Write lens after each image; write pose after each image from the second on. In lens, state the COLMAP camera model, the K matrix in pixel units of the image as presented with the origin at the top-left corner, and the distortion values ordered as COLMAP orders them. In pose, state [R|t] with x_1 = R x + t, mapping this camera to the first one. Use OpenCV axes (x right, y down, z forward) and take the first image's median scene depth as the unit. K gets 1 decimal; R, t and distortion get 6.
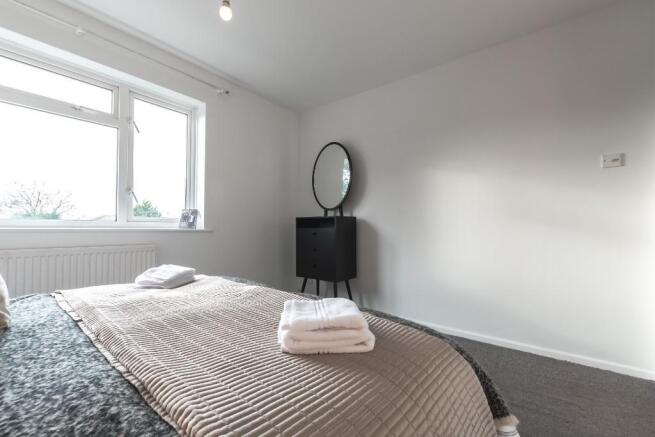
lens RADIAL K [[280.9, 0, 328.4], [0, 280.9, 225.3], [0, 0, 1]] dist [0.001142, 0.000042]
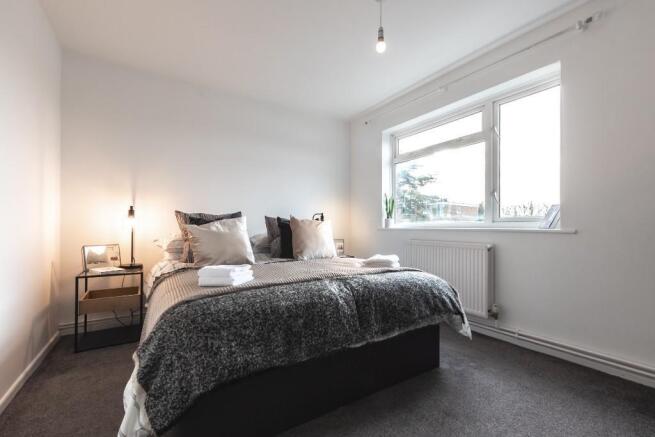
lens RADIAL K [[280.9, 0, 328.4], [0, 280.9, 225.3], [0, 0, 1]] dist [0.001142, 0.000042]
pose [[-0.331827, 0.011902, -0.943265, 0.539881], [0.021093, 0.999764, 0.005194, -0.019757], [0.943104, -0.018173, -0.332000, 0.754882]]
